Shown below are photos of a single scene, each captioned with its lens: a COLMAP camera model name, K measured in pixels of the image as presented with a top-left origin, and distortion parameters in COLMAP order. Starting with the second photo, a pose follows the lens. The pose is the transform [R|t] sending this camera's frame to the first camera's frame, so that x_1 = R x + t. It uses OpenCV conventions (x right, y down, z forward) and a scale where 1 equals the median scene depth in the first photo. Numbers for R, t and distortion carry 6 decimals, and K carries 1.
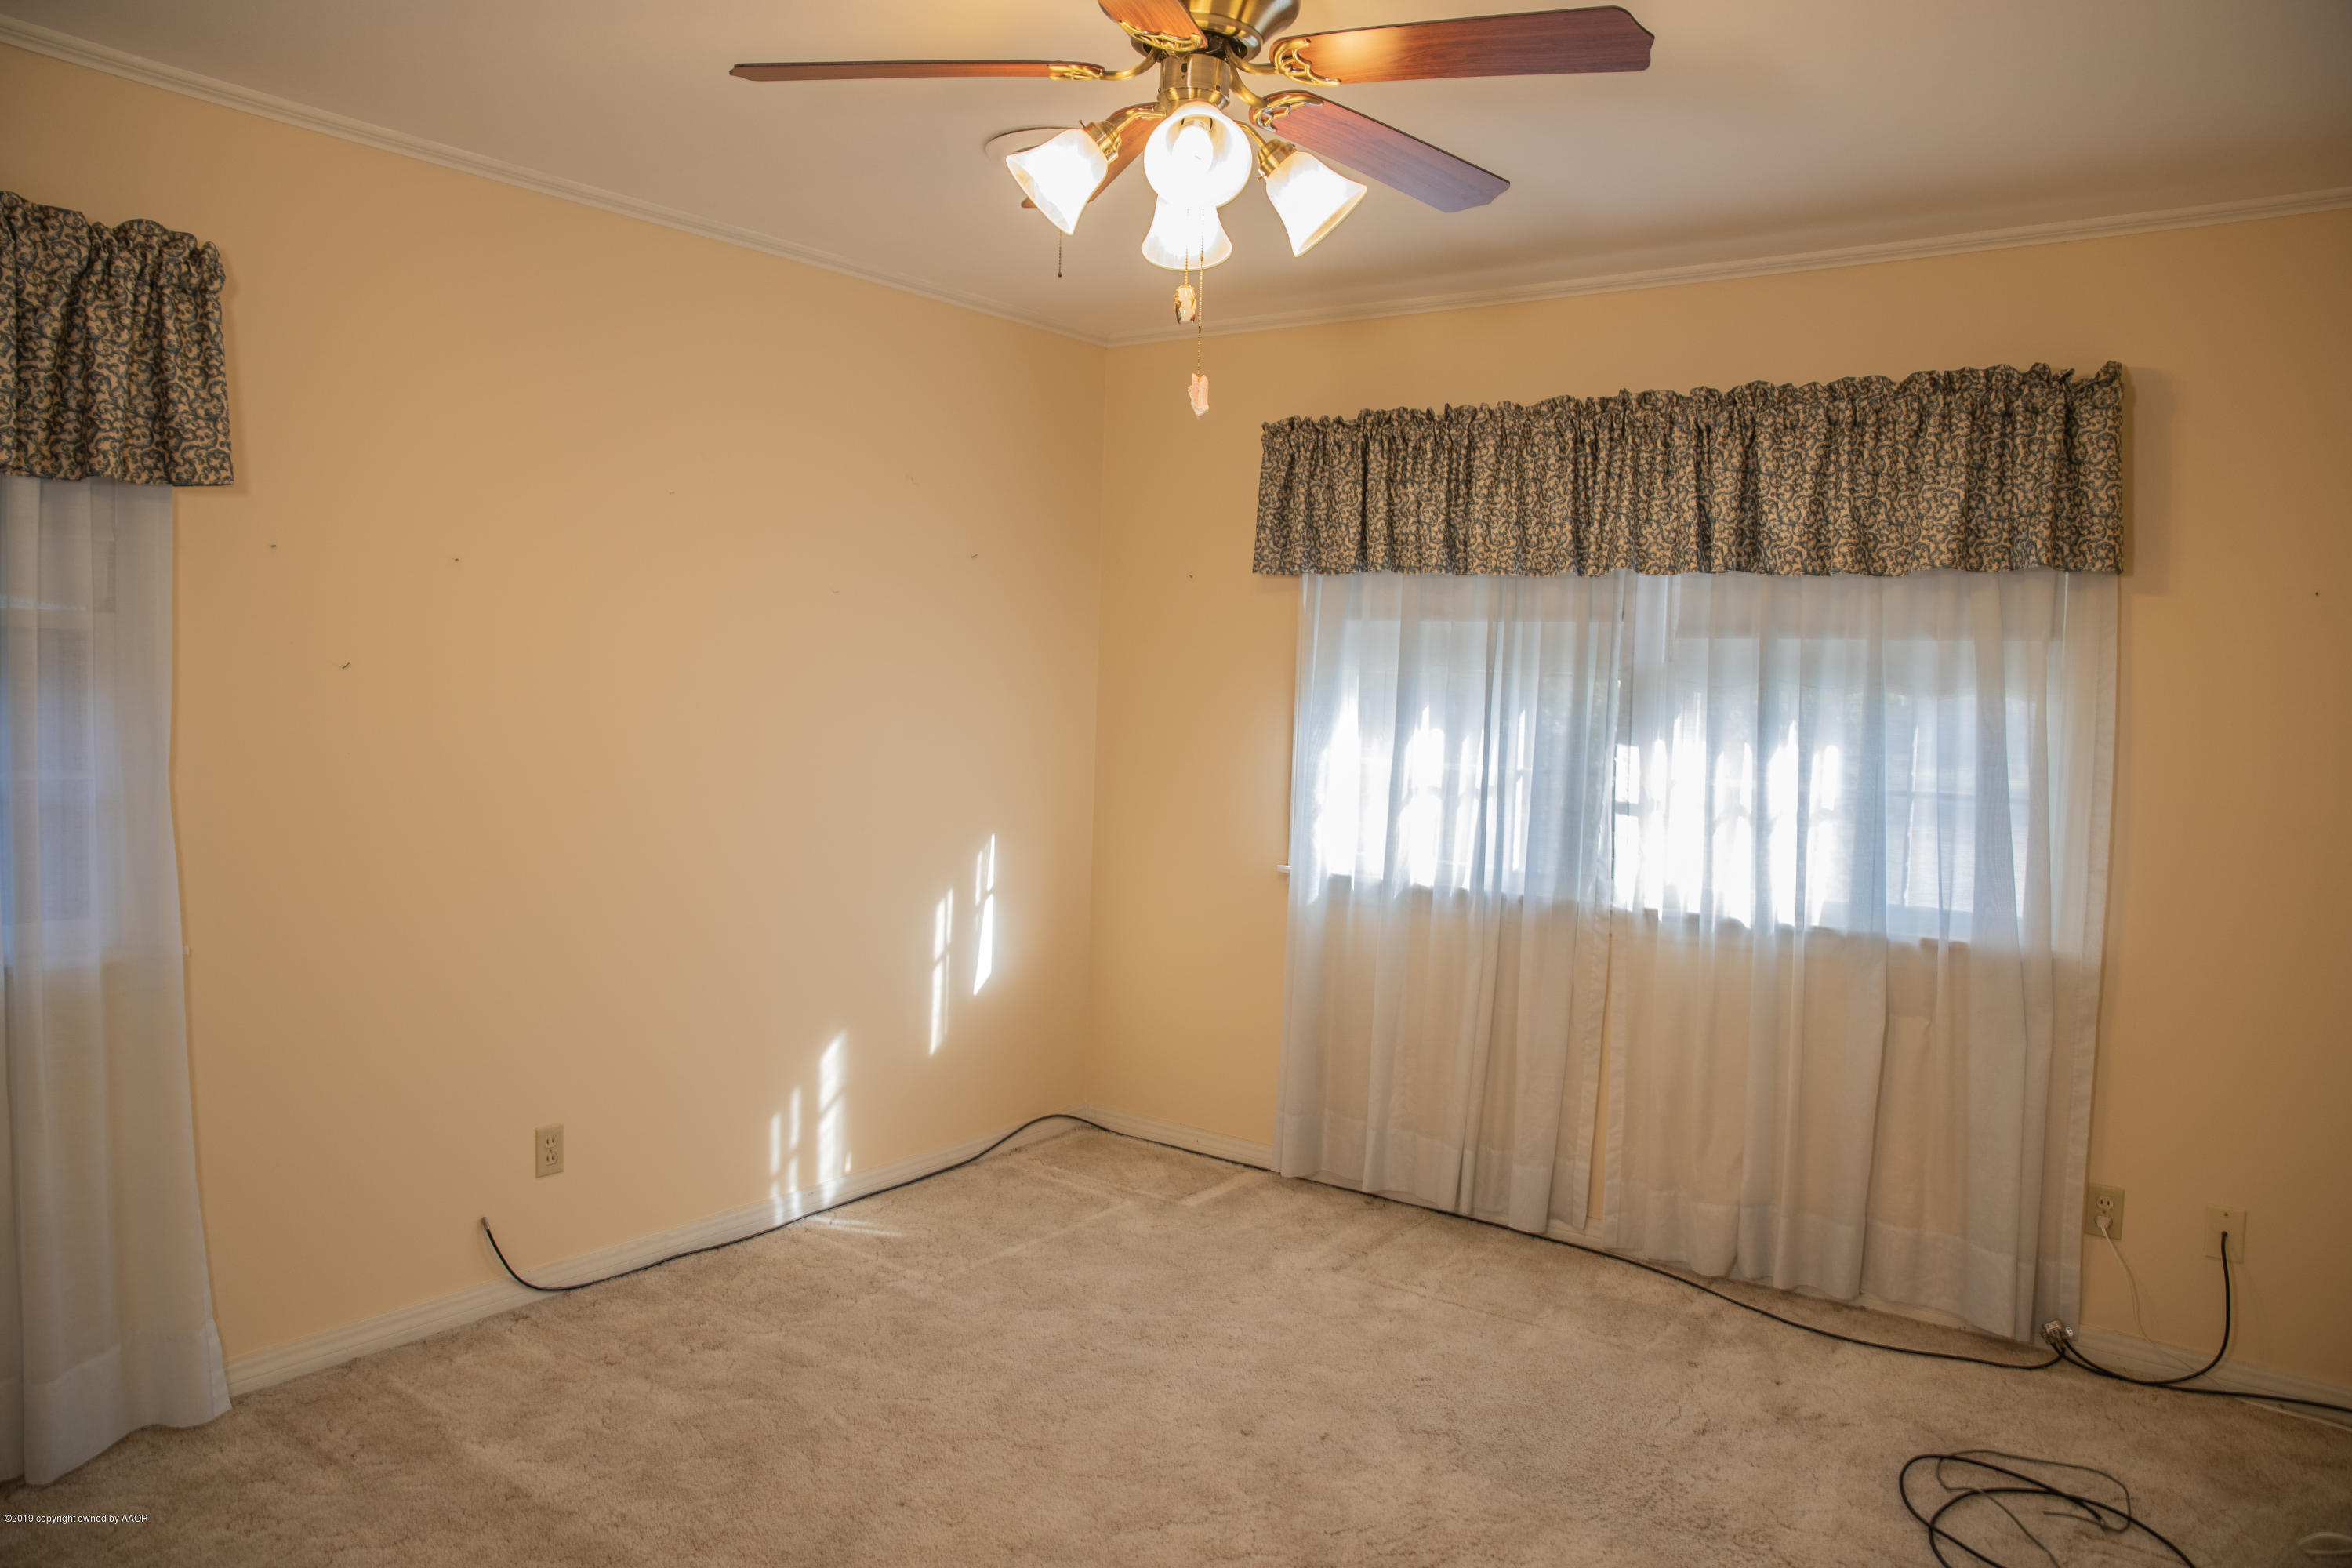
lens RADIAL K [[1596.4, 0, 1158.9], [0, 1596.4, 778.4], [0, 0, 1]] dist [-0.134100, 0.094062]
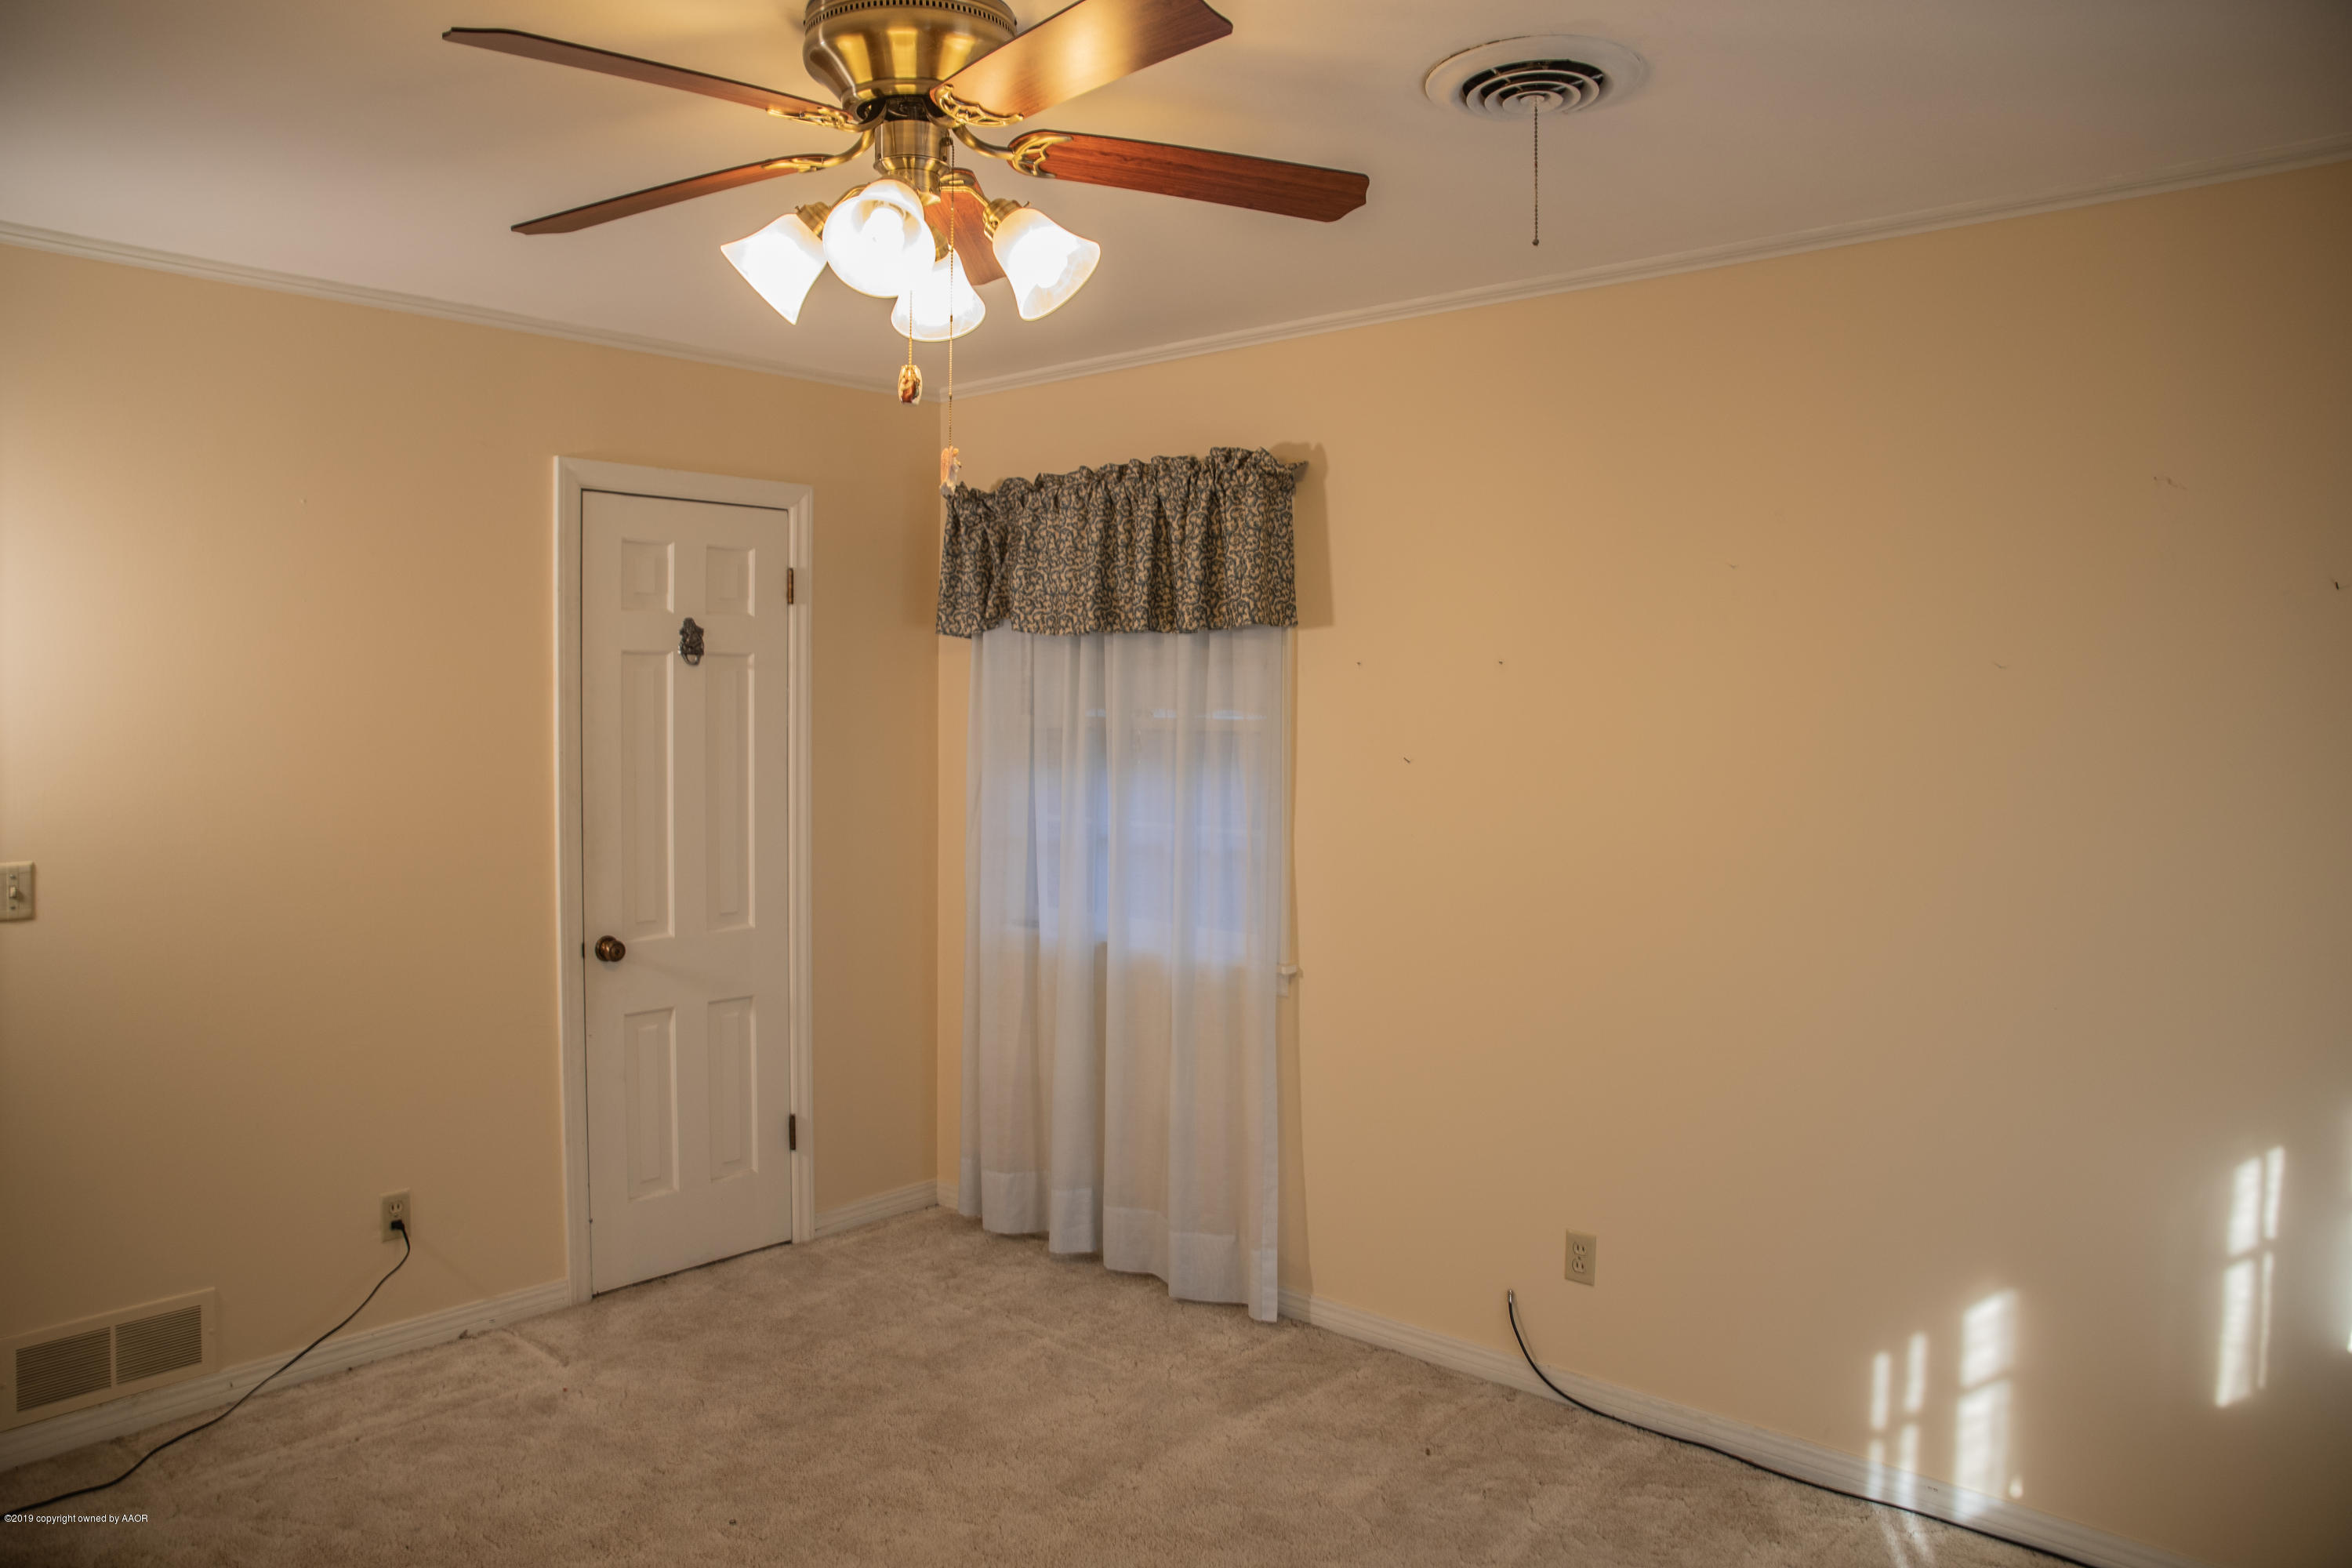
lens RADIAL K [[1664.9, 0, 1139.4], [0, 1664.9, 797.3], [0, 0, 1]] dist [-0.150075, 0.123468]
pose [[-0.127900, 0.028129, -0.991388, 0.597061], [-0.070554, 0.996807, 0.037385, -0.061286], [0.989274, 0.074728, -0.125507, 0.769161]]
